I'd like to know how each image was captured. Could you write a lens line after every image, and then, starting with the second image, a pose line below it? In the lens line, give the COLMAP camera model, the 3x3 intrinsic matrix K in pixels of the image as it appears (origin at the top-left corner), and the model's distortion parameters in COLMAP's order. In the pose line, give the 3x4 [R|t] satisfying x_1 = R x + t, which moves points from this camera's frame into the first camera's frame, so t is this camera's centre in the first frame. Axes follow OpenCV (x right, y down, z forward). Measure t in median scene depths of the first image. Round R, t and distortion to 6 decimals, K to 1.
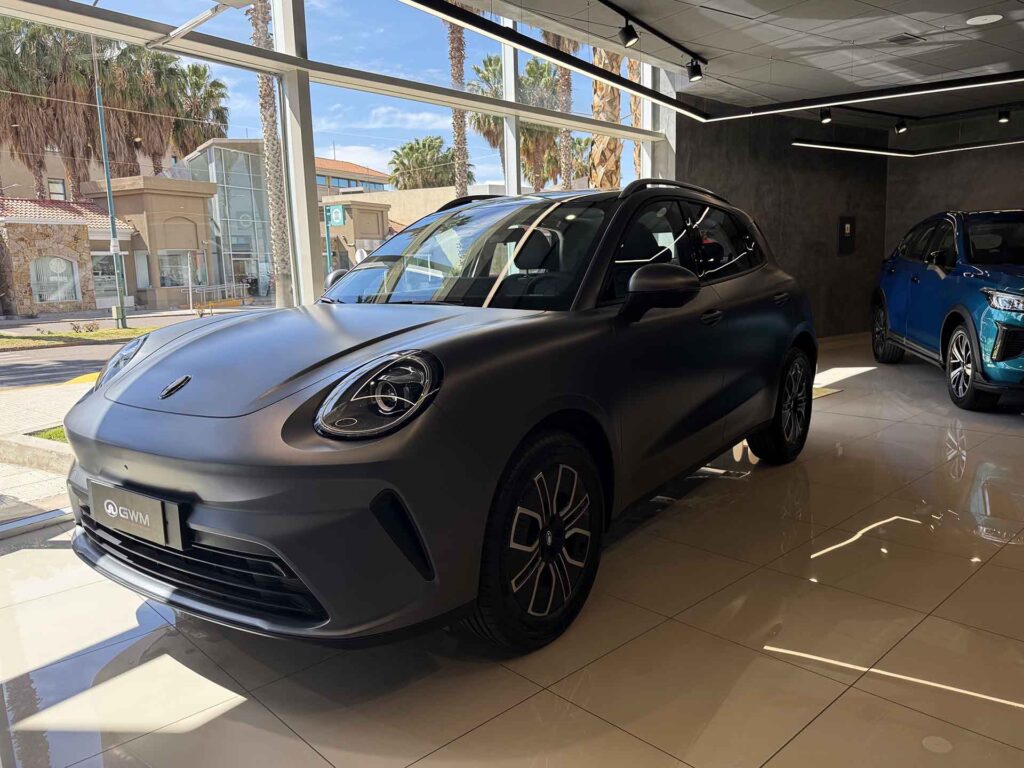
lens RADIAL K [[762.1, 0, 512.0], [0, 762.1, 384.0], [0, 0, 1]] dist [0.080847, -0.212896]
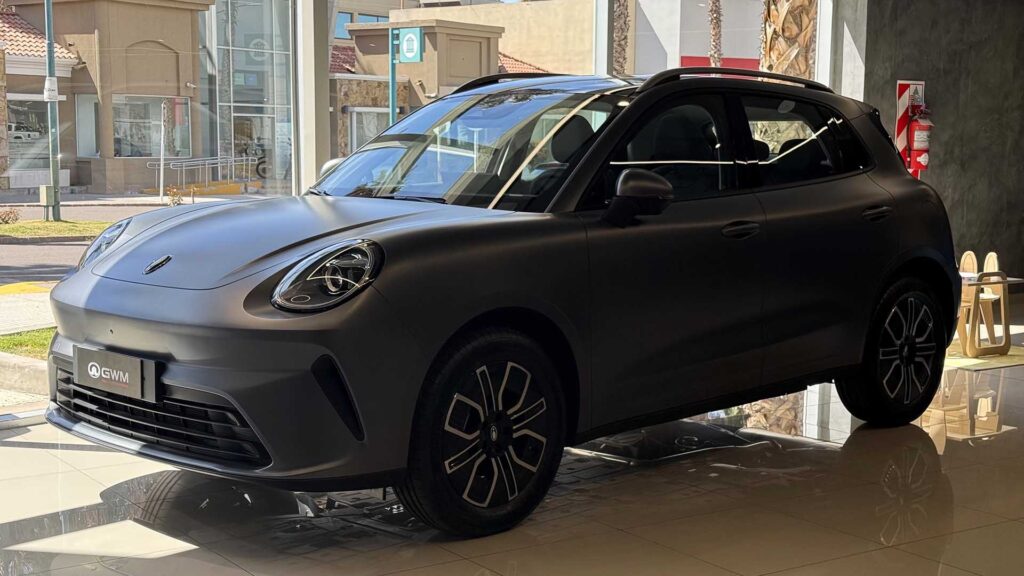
lens RADIAL K [[1500.2, 0, 512.0], [0, 1500.2, 288.0], [0, 0, 1]] dist [0.047708, 0.057234]
pose [[0.985834, 0.051357, -0.159666, 0.325787], [-0.059227, 0.997233, -0.044923, 0.082931], [0.156917, 0.053743, 0.986148, -0.834127]]
